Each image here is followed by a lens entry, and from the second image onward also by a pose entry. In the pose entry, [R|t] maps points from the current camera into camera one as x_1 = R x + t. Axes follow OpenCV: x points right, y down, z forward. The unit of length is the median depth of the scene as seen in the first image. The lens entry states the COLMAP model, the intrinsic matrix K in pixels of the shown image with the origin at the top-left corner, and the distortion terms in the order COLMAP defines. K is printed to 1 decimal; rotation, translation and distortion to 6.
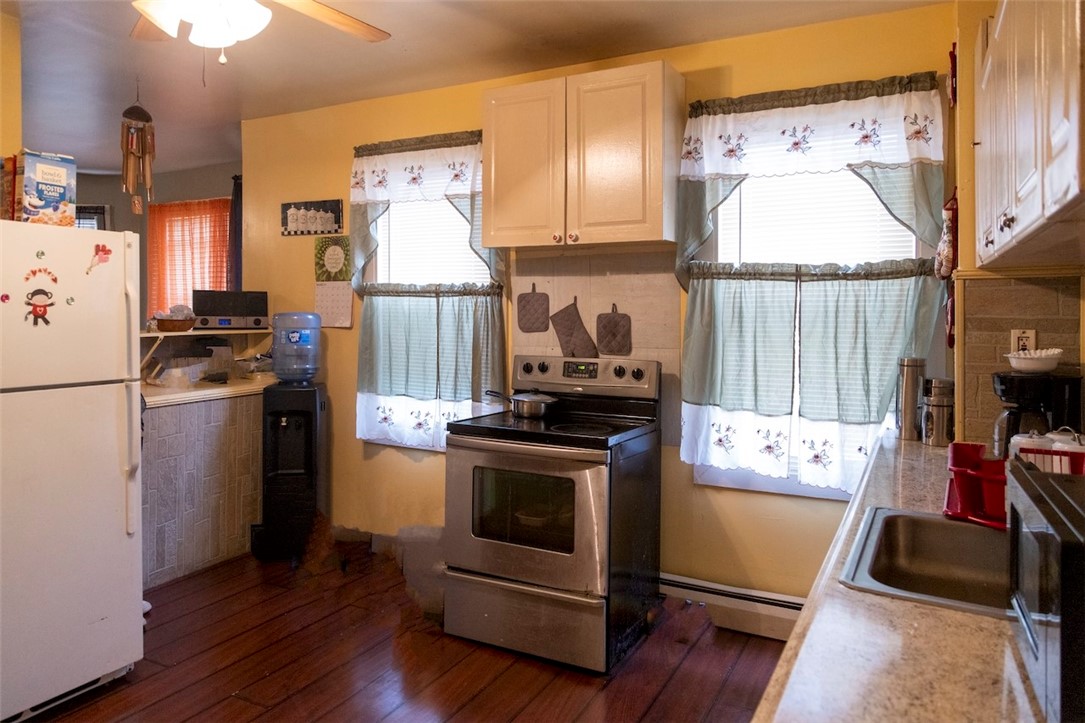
lens RADIAL K [[736.6, 0, 535.0], [0, 736.6, 307.7], [0, 0, 1]] dist [0.008640, -0.002668]
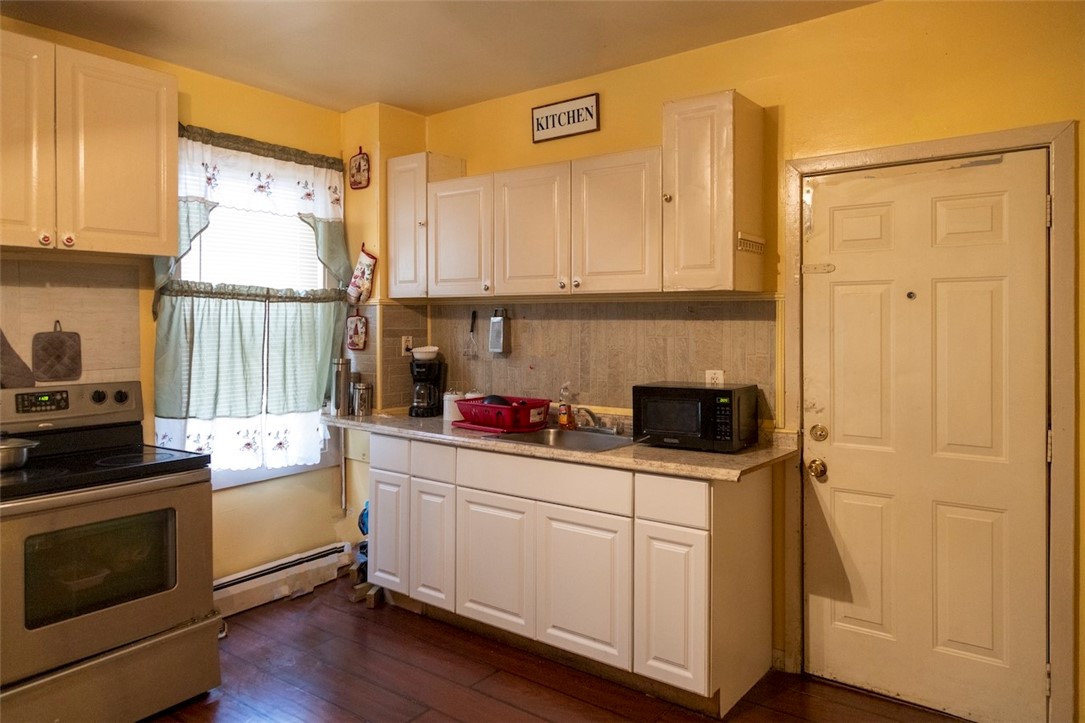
lens RADIAL K [[736.6, 0, 514.3], [0, 736.6, 320.7], [0, 0, 1]] dist [0.008640, -0.002668]
pose [[0.159075, -0.002589, 0.987263, -0.746433], [0.003480, 0.999992, 0.002062, -0.005996], [-0.987260, 0.003108, 0.159083, 0.396161]]
